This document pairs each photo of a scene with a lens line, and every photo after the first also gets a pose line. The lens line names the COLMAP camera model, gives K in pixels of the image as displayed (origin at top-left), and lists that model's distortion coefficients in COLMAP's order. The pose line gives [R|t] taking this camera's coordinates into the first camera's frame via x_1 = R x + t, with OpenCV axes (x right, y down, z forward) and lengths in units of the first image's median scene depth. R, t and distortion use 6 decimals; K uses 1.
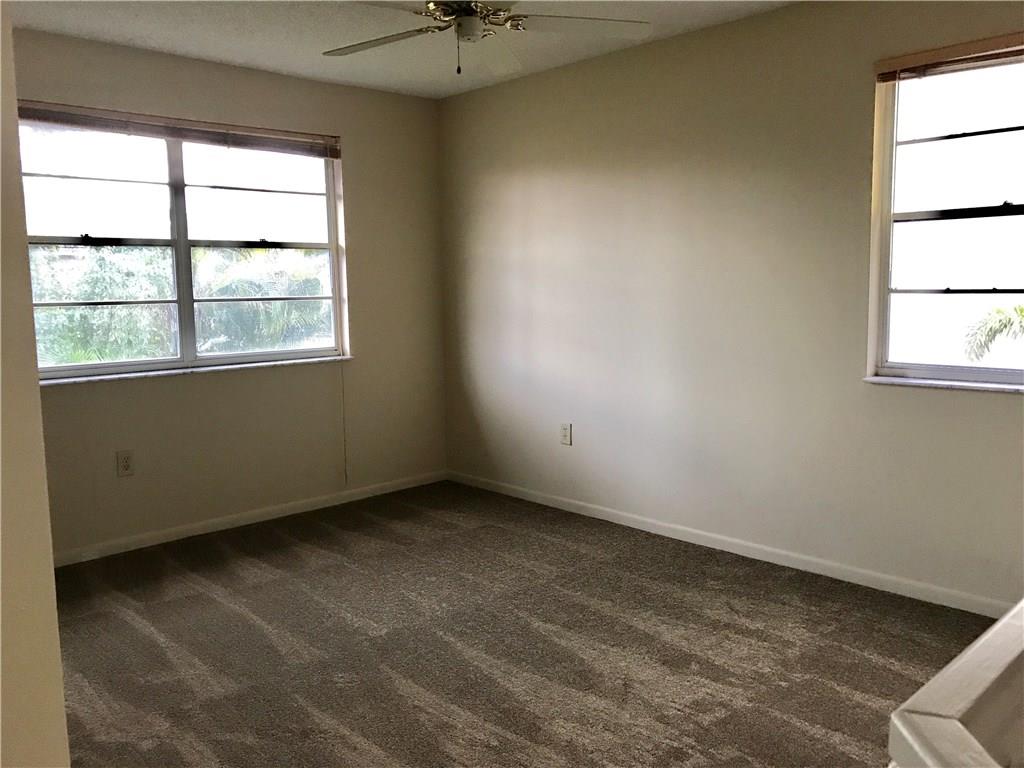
lens RADIAL K [[849.7, 0, 512.0], [0, 849.7, 384.0], [0, 0, 1]] dist [0.054161, -0.057068]
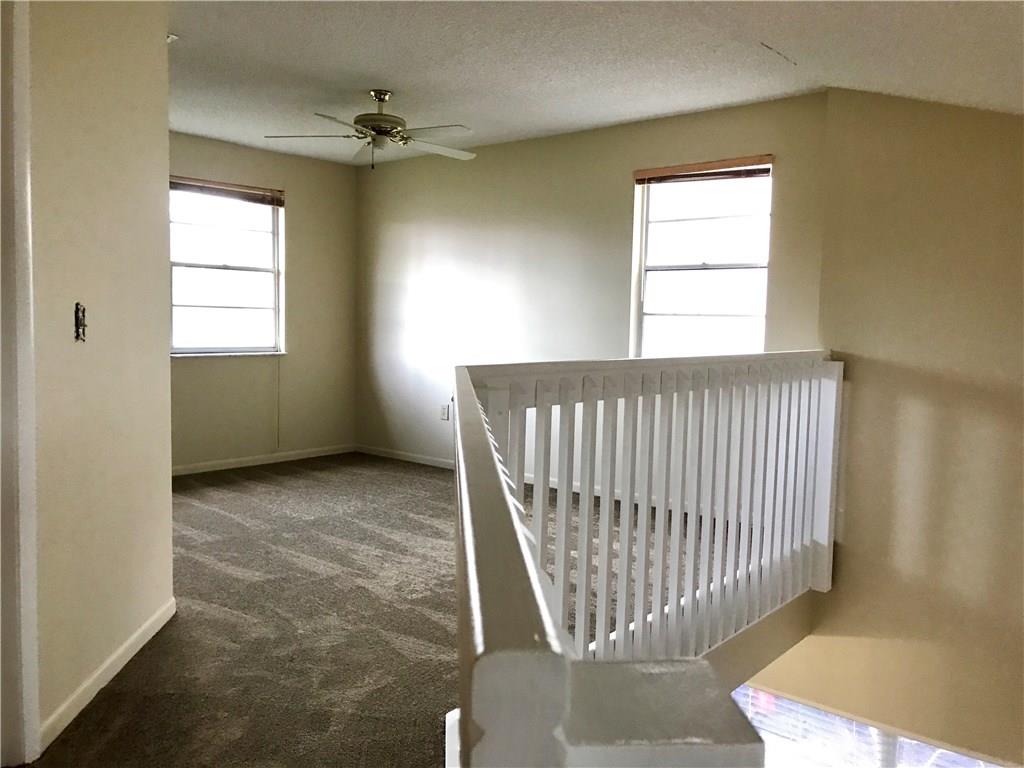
lens RADIAL K [[849.7, 0, 512.0], [0, 849.7, 384.0], [0, 0, 1]] dist [0.054161, -0.057068]
pose [[0.993946, 0.030150, 0.105653, 0.034340], [-0.025625, 0.998706, -0.043932, 0.092690], [-0.106841, 0.040958, 0.993432, -0.513192]]
